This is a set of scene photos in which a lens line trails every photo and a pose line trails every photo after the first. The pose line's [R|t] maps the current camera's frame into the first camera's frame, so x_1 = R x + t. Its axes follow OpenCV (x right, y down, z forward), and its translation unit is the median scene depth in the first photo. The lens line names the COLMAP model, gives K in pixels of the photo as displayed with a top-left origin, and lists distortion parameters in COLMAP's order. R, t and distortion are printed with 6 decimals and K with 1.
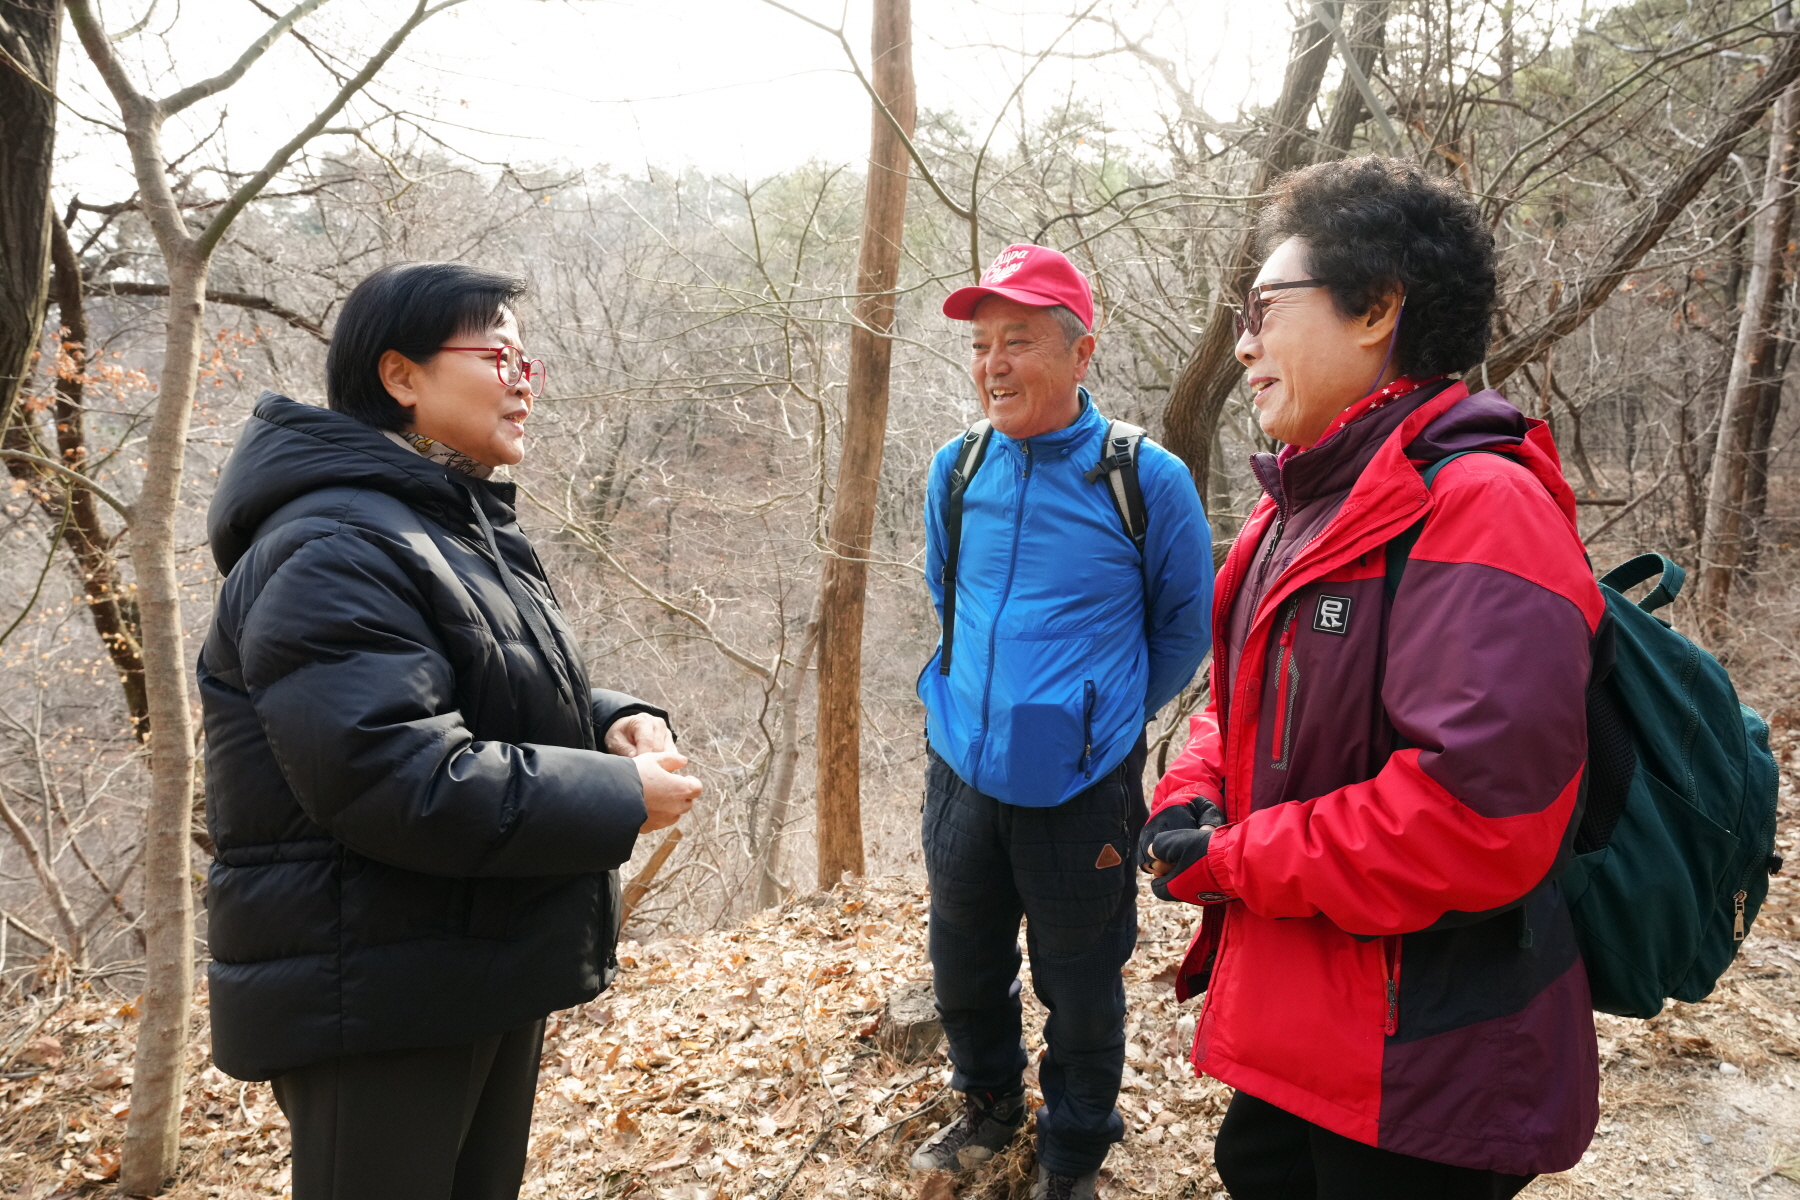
lens RADIAL K [[1037.2, 0, 903.8], [0, 1037.2, 594.7], [0, 0, 1]] dist [-0.000775, -0.001056]
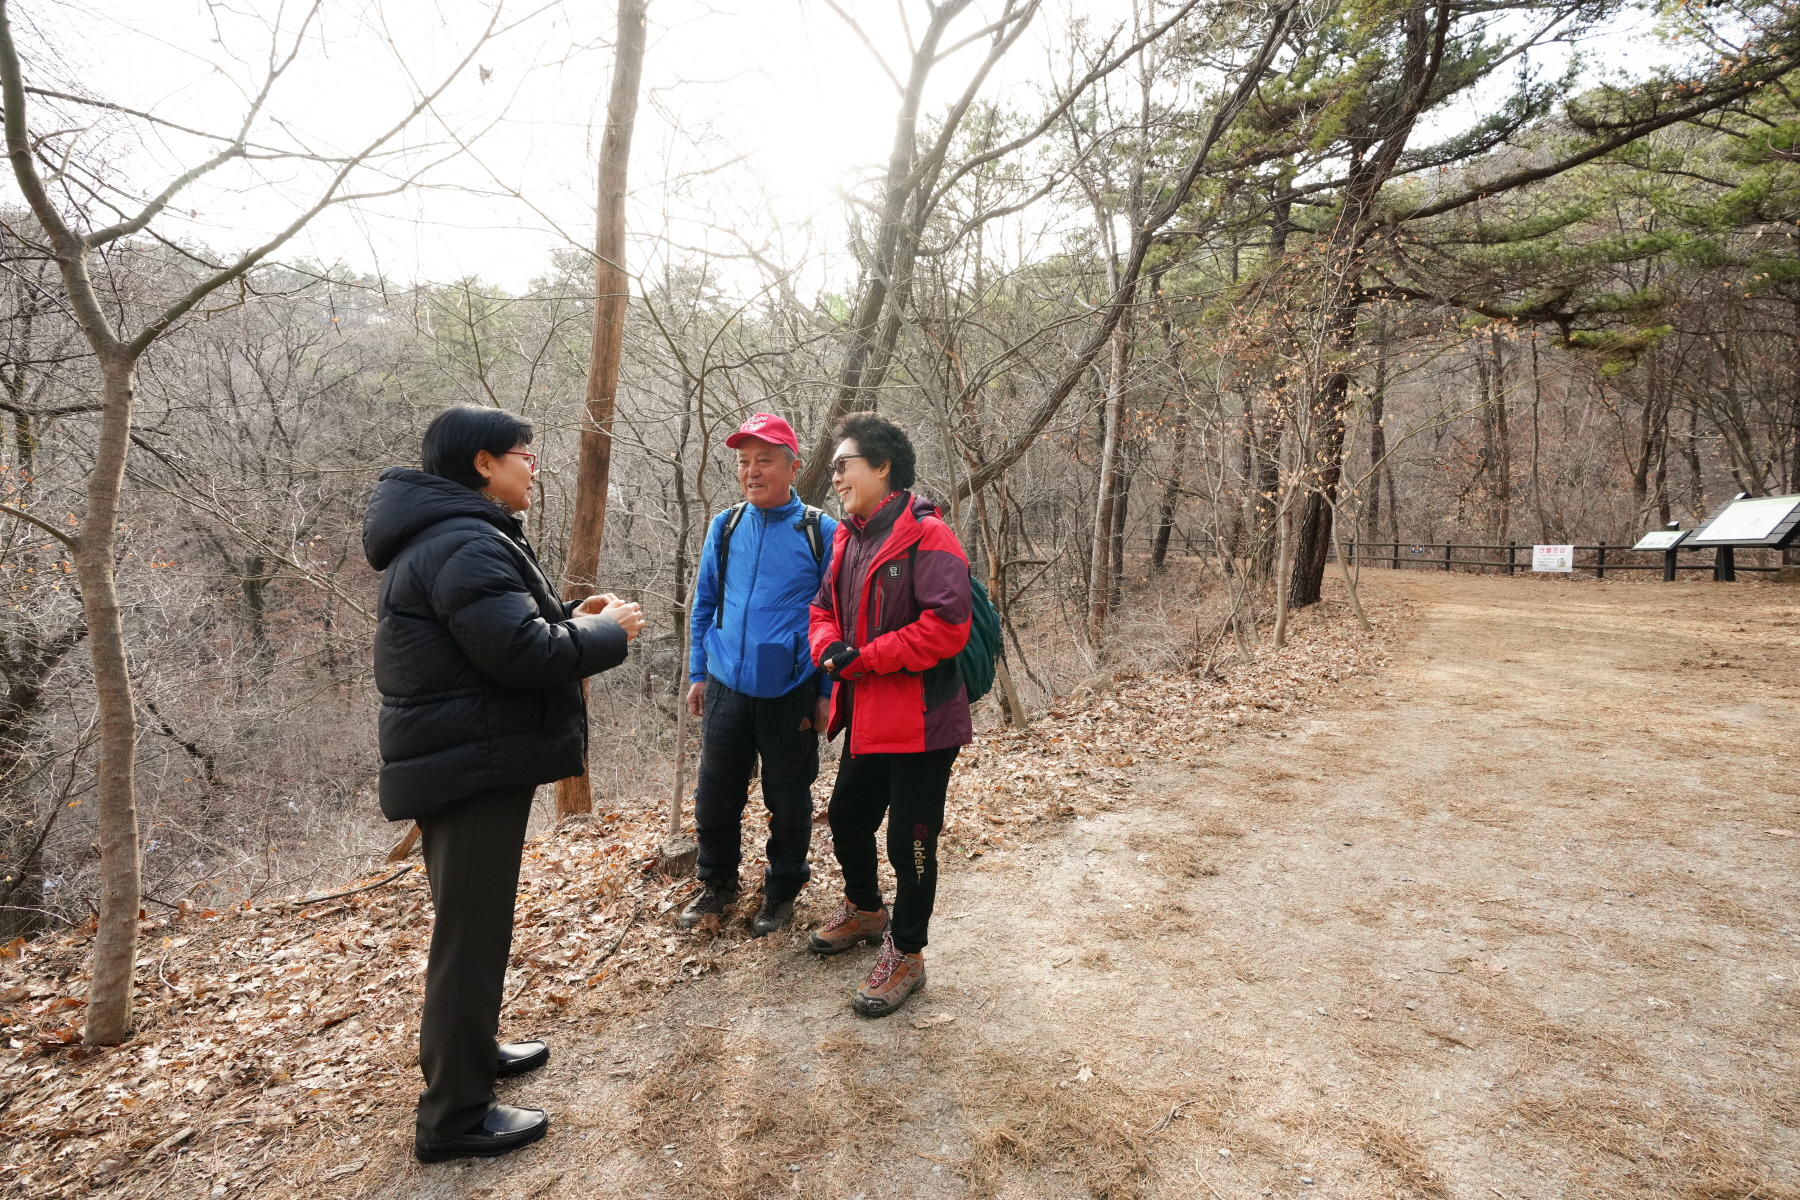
lens RADIAL K [[822.1, 0, 895.7], [0, 822.1, 603.0], [0, 0, 1]] dist [-0.000941, 0.001336]
pose [[0.917392, -0.010461, 0.397847, -0.197788], [0.030353, 0.998582, -0.043732, 0.076749], [-0.396826, 0.052195, 0.916409, -0.383237]]
